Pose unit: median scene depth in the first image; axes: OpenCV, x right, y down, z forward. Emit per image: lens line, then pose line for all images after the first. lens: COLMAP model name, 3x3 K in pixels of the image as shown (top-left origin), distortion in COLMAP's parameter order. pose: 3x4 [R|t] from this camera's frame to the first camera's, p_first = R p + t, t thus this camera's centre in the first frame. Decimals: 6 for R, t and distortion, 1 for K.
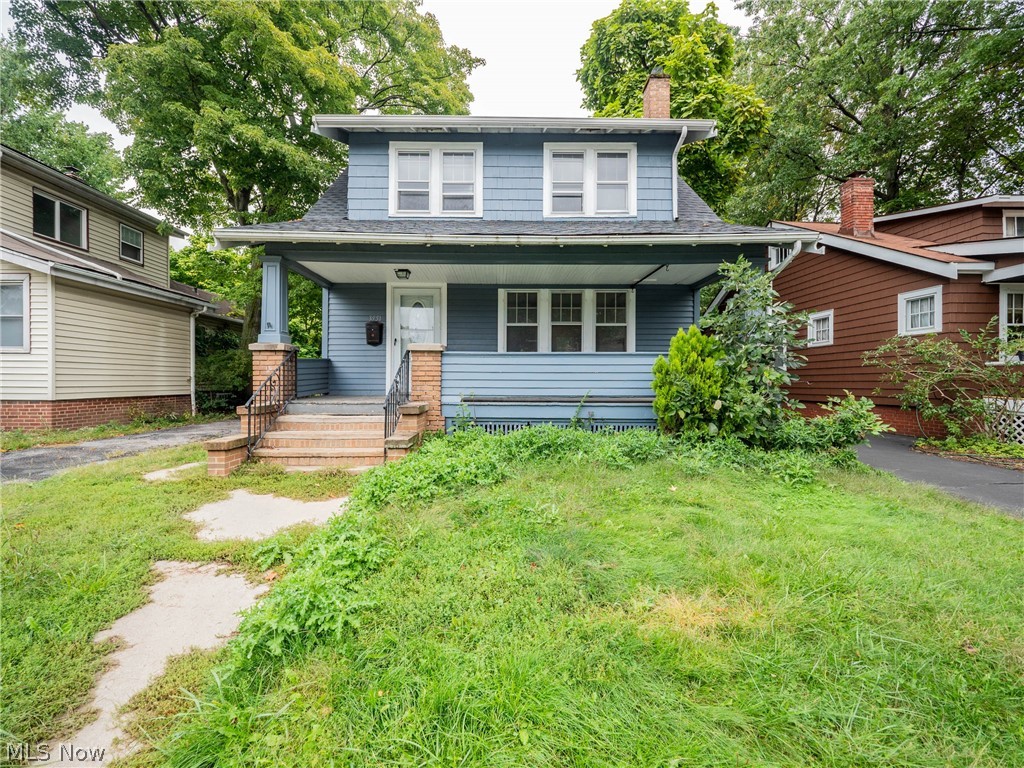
lens RADIAL K [[435.4, 0, 504.7], [0, 435.4, 381.5], [0, 0, 1]] dist [-0.002838, -0.000931]
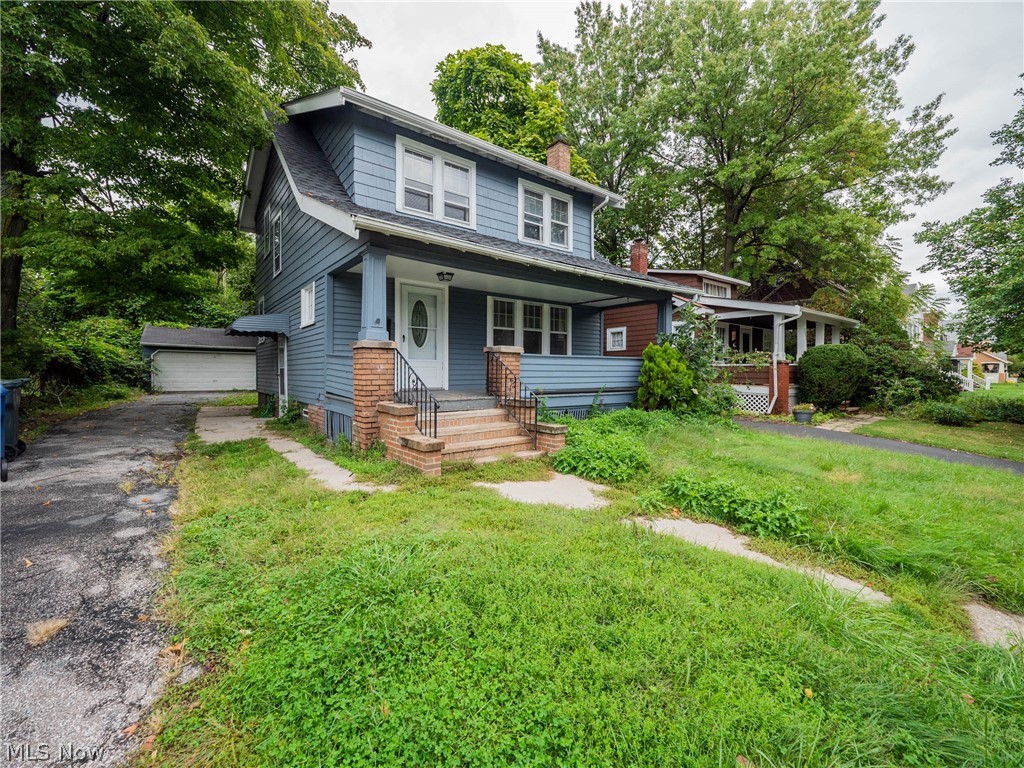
lens RADIAL K [[447.7, 0, 511.8], [0, 447.7, 373.4], [0, 0, 1]] dist [-0.000510, -0.000908]
pose [[0.784870, -0.003675, 0.619649, -0.688640], [0.002859, 0.999993, 0.002310, -0.013215], [-0.619654, -0.000041, 0.784875, 0.044727]]
